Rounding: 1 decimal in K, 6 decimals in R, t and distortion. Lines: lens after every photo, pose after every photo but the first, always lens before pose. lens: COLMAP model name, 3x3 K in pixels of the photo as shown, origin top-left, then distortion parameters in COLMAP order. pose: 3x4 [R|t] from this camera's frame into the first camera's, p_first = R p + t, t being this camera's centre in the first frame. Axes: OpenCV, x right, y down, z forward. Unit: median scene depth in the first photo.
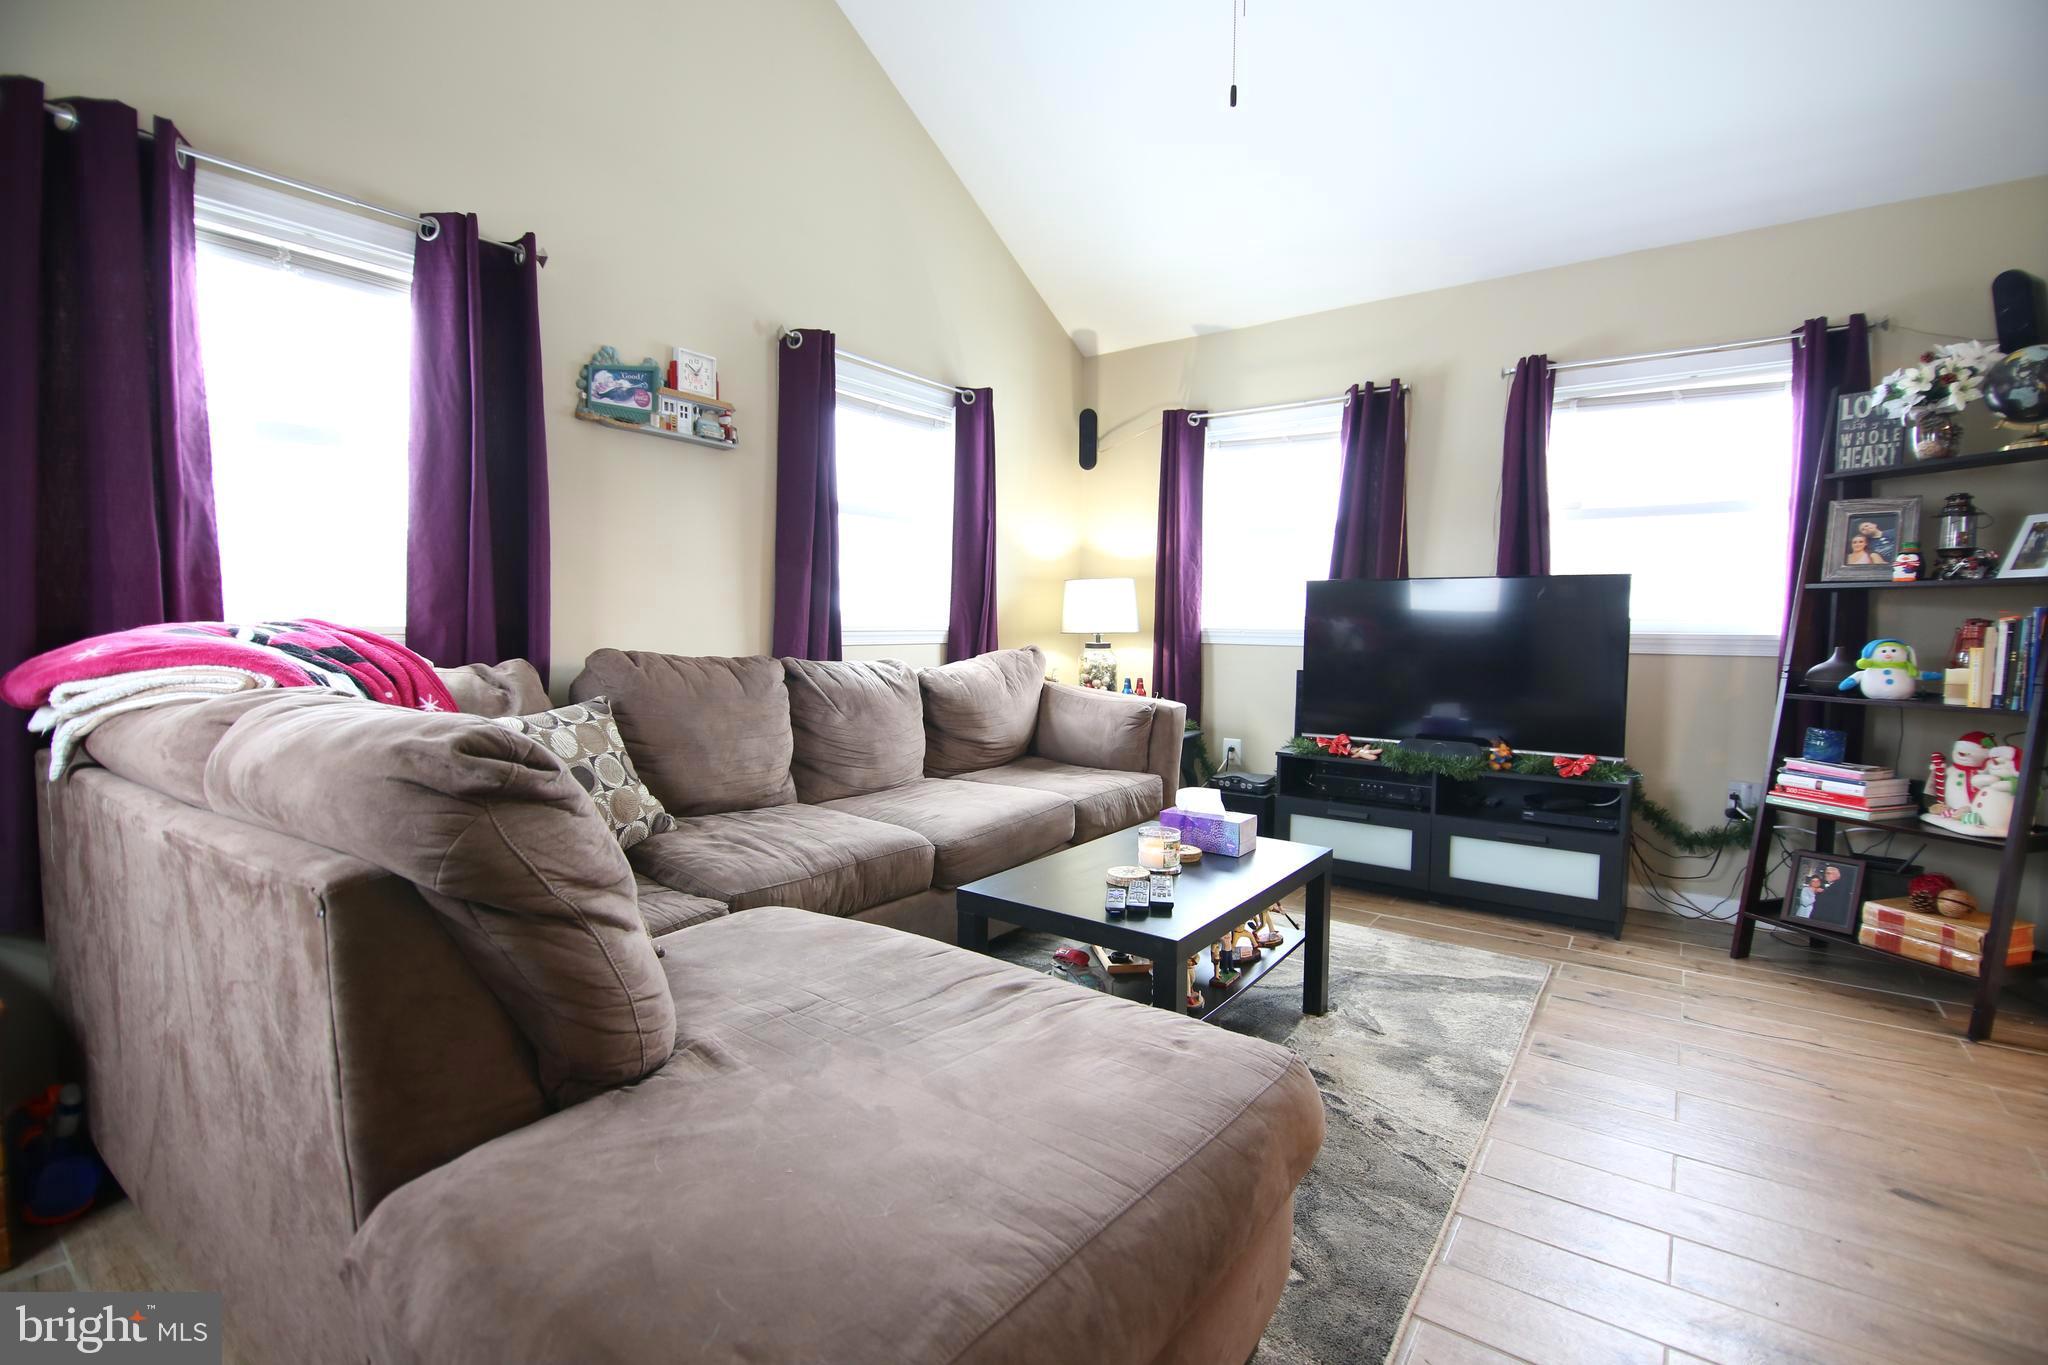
lens RADIAL K [[912.5, 0, 1023.1], [0, 912.5, 680.1], [0, 0, 1]] dist [-0.001764, -0.011909]
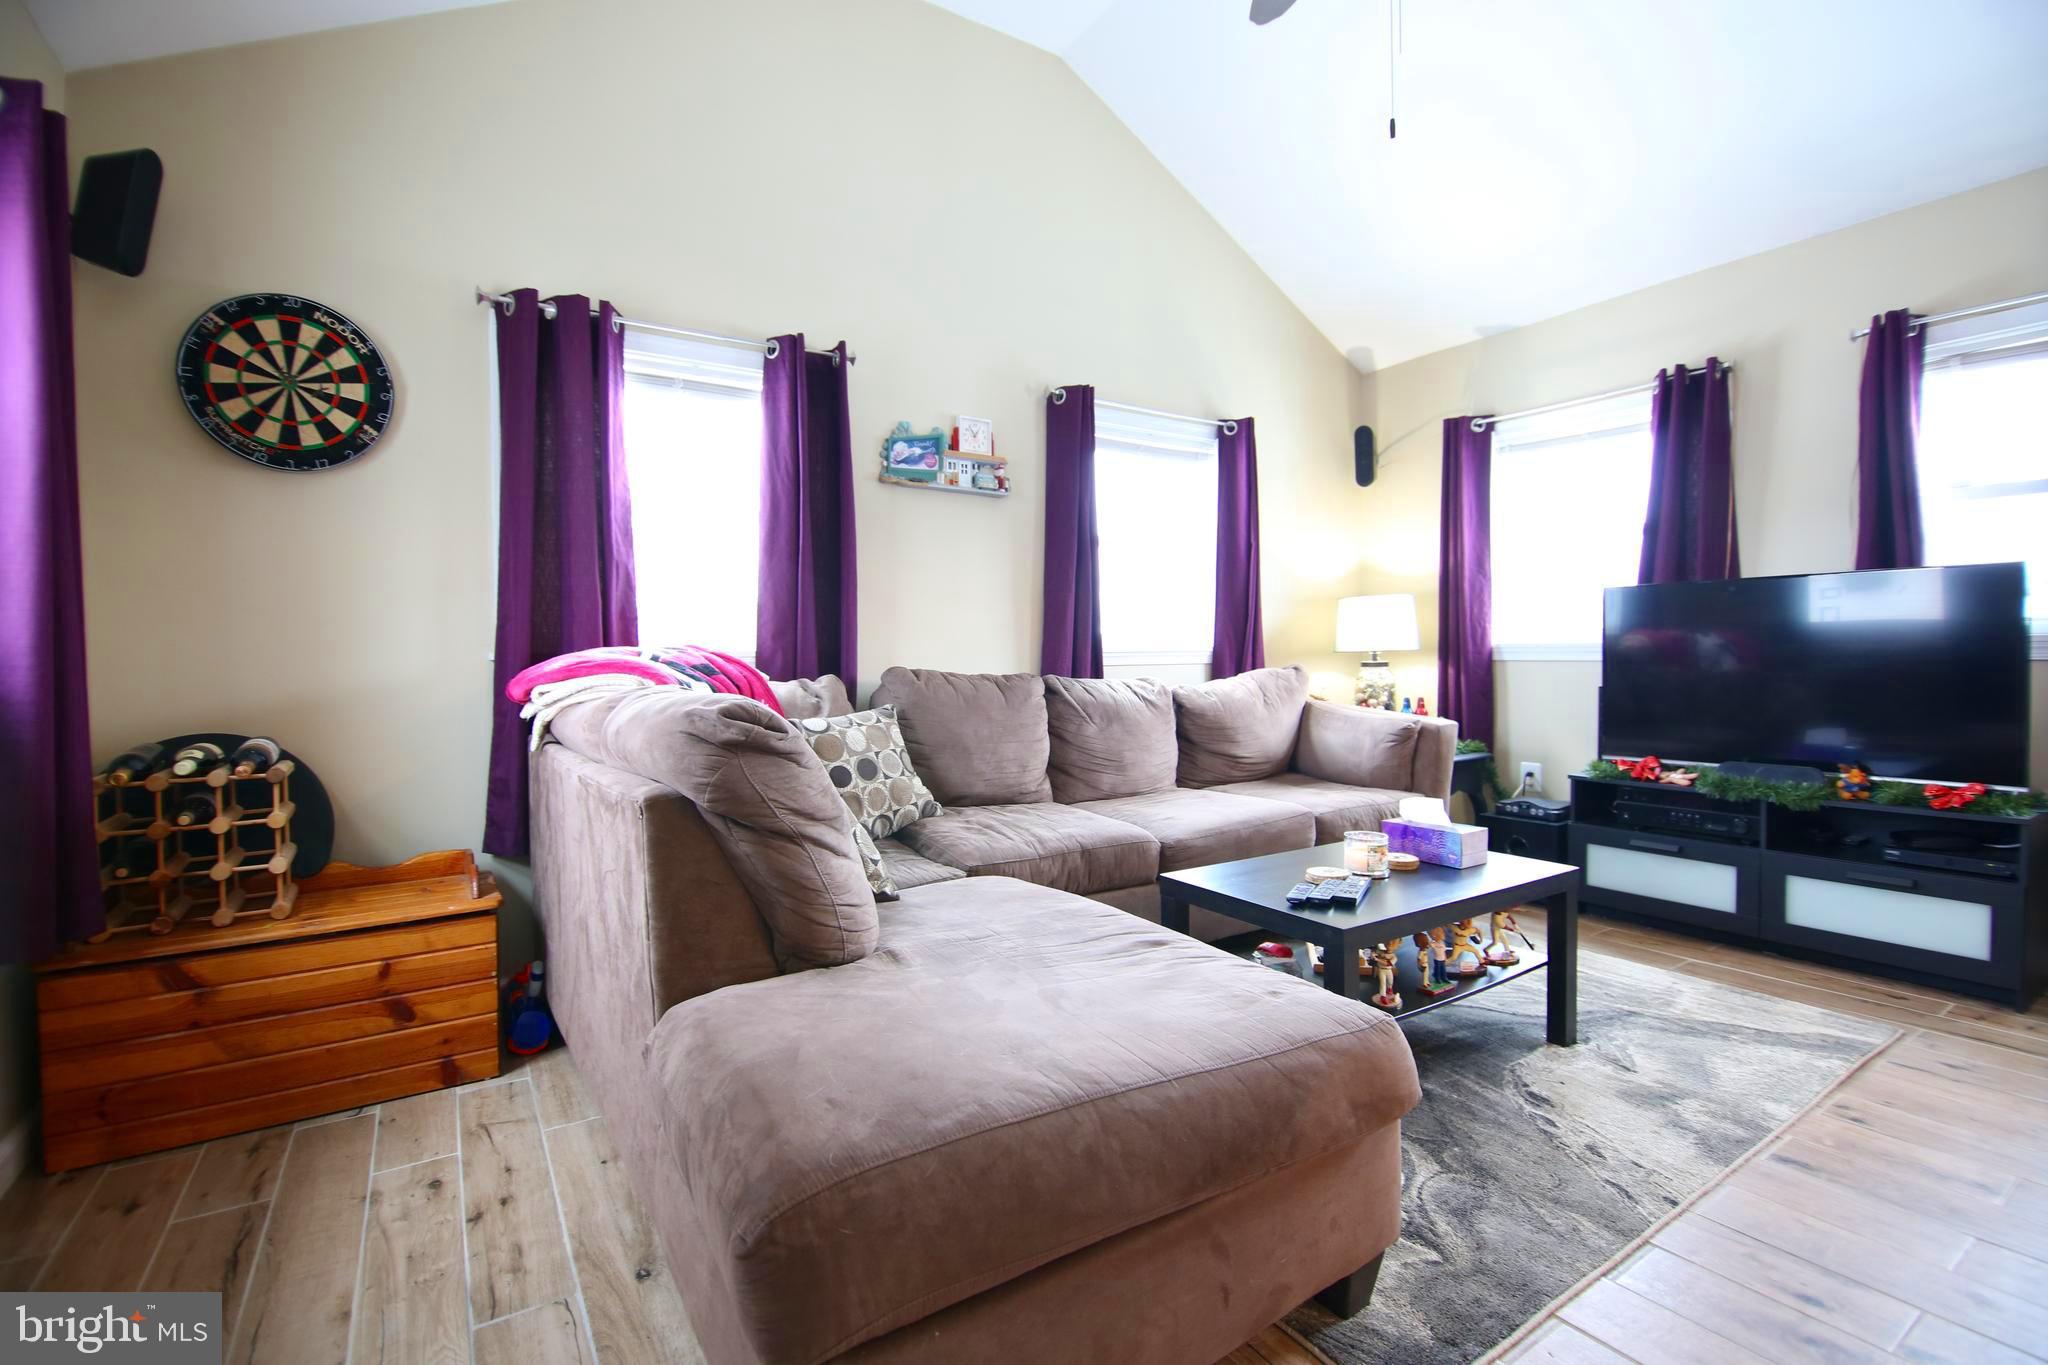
lens RADIAL K [[910.7, 0, 1022.6], [0, 910.7, 679.6], [0, 0, 1]] dist [-0.002979, -0.009937]
pose [[0.933725, -0.010150, -0.357846, 0.134626], [-0.003121, 0.999329, -0.036491, 0.025984], [0.357977, 0.035189, 0.933067, -0.077721]]
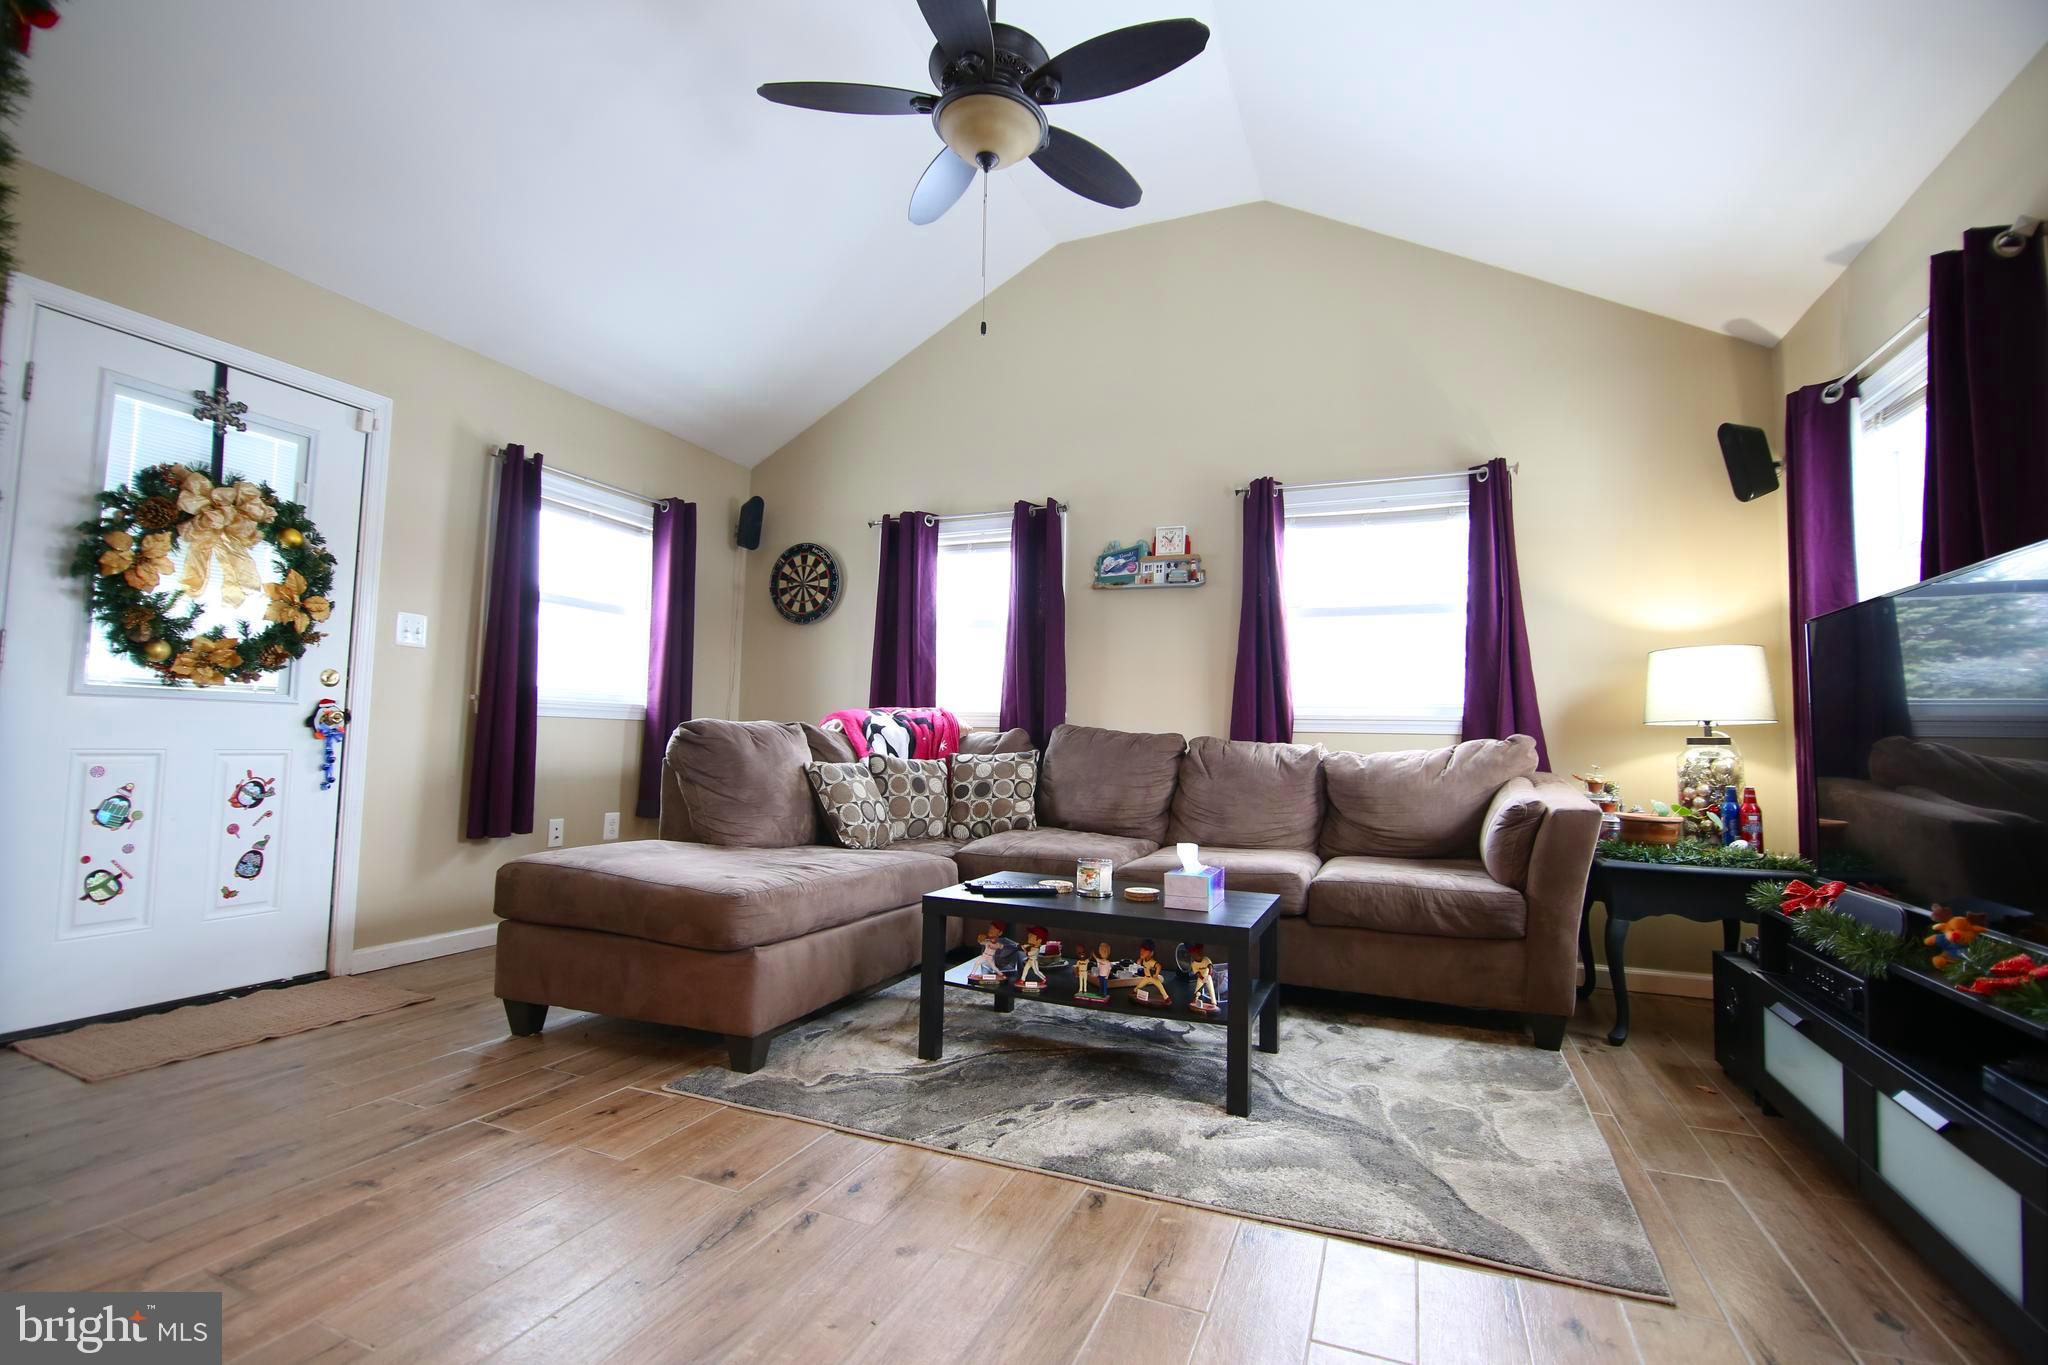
lens RADIAL K [[910.7, 0, 1022.6], [0, 910.7, 679.6], [0, 0, 1]] dist [-0.002979, -0.009937]
pose [[0.234285, -0.068590, -0.969745, 1.111007], [-0.082657, 0.992491, -0.090168, 0.039173], [0.968648, 0.101281, 0.226856, 0.525609]]
